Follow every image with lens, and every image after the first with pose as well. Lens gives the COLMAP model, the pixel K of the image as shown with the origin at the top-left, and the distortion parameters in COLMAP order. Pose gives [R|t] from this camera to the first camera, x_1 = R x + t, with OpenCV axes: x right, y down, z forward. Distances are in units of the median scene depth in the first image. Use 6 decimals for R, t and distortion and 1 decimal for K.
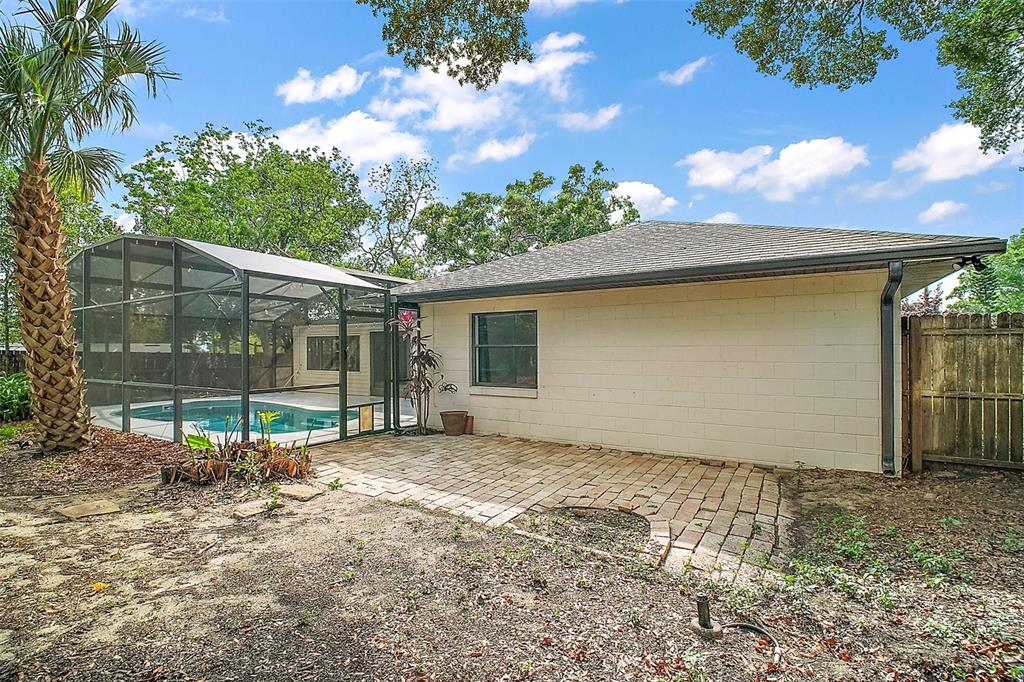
lens RADIAL K [[475.1, 0, 511.5], [0, 475.1, 347.1], [0, 0, 1]] dist [-0.009592, -0.000294]
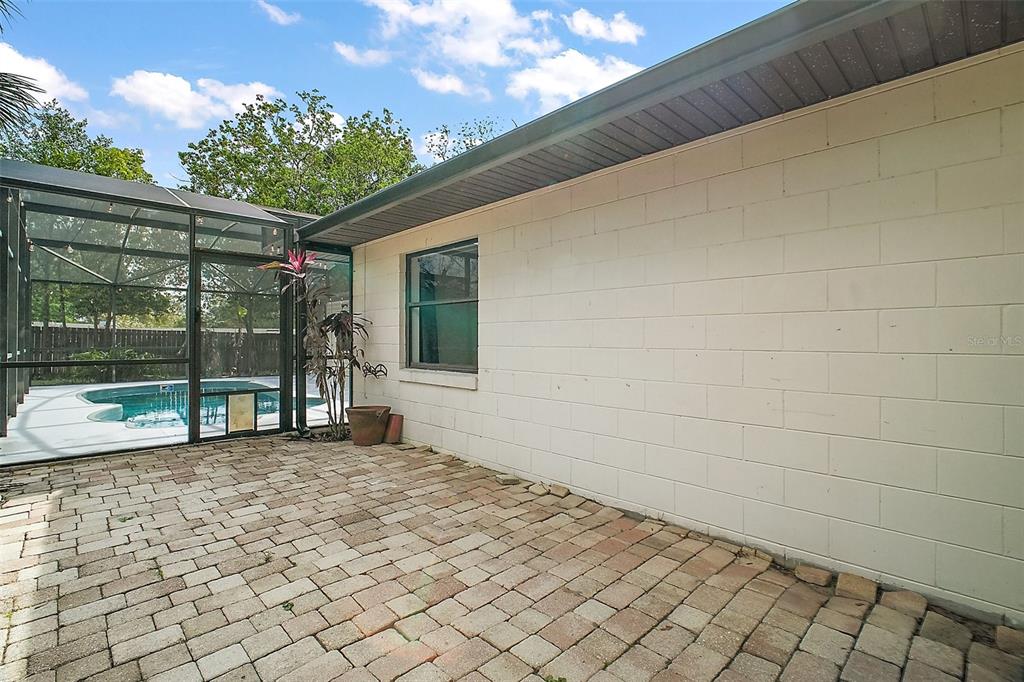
lens RADIAL K [[475.1, 0, 512.1], [0, 475.1, 334.2], [0, 0, 1]] dist [-0.009592, -0.000294]
pose [[0.969559, 0.003316, -0.244837, 0.219520], [-0.004907, 0.999971, -0.005886, 0.040886], [0.244810, 0.006908, 0.969546, 0.431732]]
